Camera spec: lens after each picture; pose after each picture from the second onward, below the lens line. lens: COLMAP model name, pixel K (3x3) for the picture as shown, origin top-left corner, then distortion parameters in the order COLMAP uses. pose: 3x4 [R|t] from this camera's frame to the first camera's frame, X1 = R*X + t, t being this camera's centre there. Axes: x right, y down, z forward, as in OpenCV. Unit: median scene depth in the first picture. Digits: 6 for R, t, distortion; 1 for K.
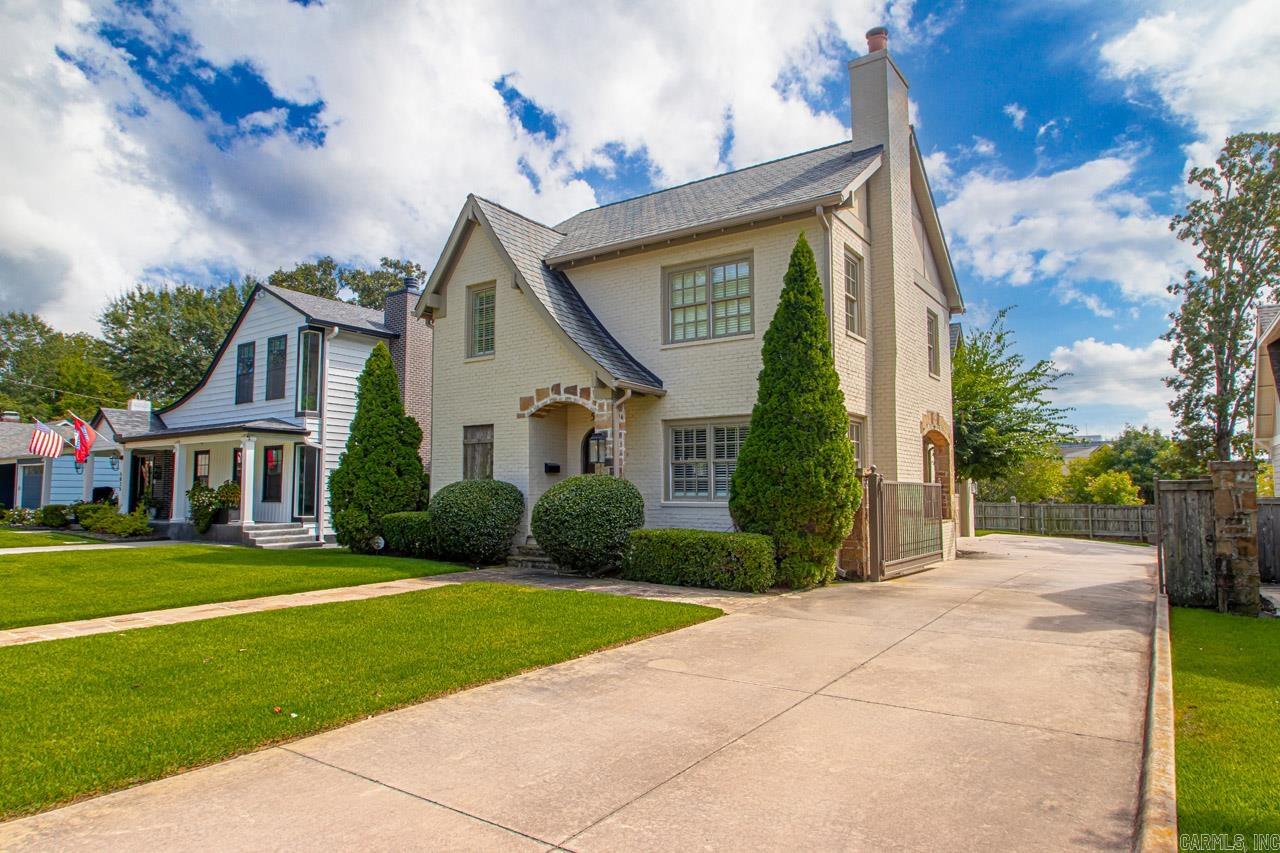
lens RADIAL K [[767.8, 0, 640.0], [0, 767.8, 426.5], [0, 0, 1]] dist [-0.002861, -0.000935]
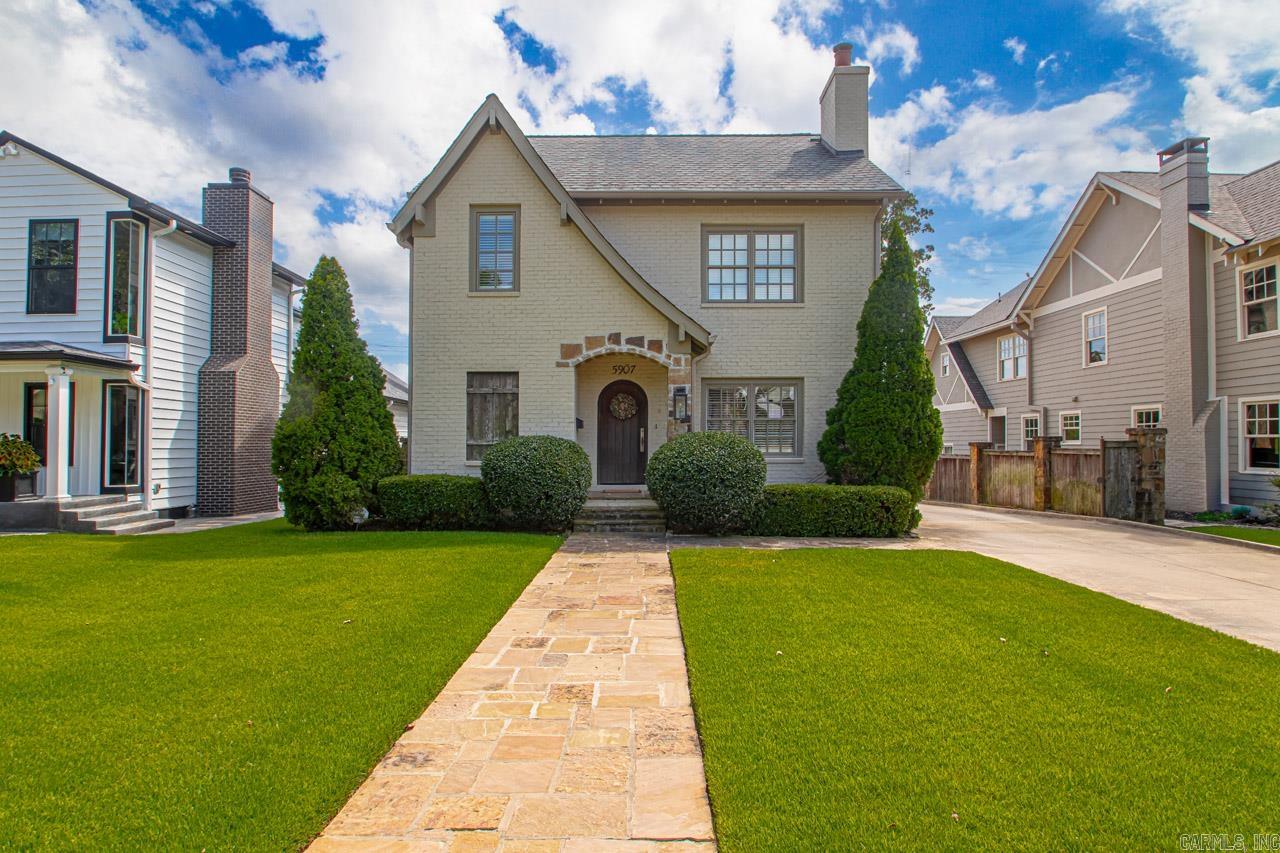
lens RADIAL K [[733.5, 0, 640.0], [0, 733.5, 426.5], [0, 0, 1]] dist [-0.003992, 0.000239]
pose [[0.825621, 0.014637, 0.564035, -0.549081], [-0.045442, 0.998141, 0.040615, 0.018585], [-0.562392, -0.059164, 0.824751, 0.235890]]
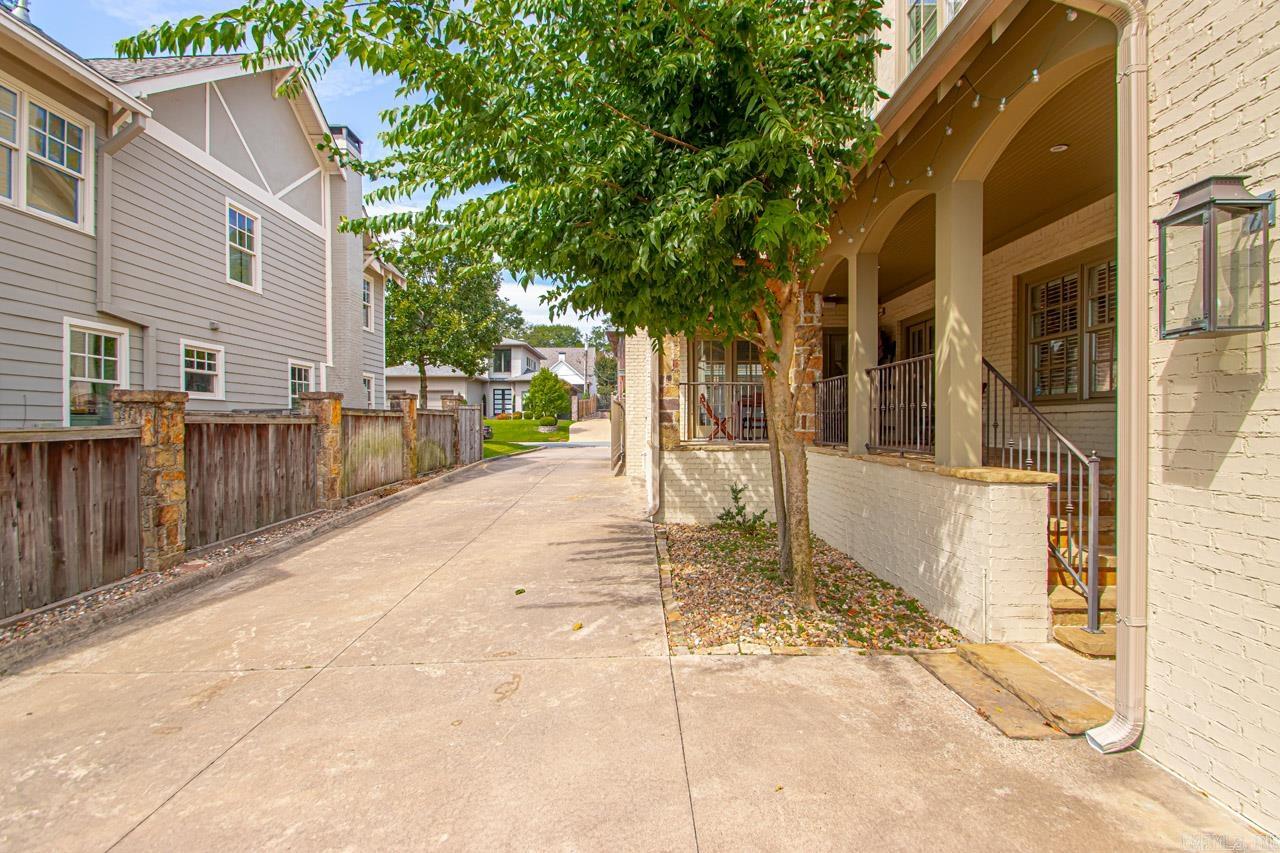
lens RADIAL K [[611.5, 0, 640.0], [0, 611.5, 426.5], [0, 0, 1]] dist [0.000231, 0.000084]
pose [[-0.818497, 0.013442, -0.574354, 0.461155], [0.054504, 0.997034, -0.054338, 0.121354], [0.571920, -0.075780, -0.816802, 1.294739]]
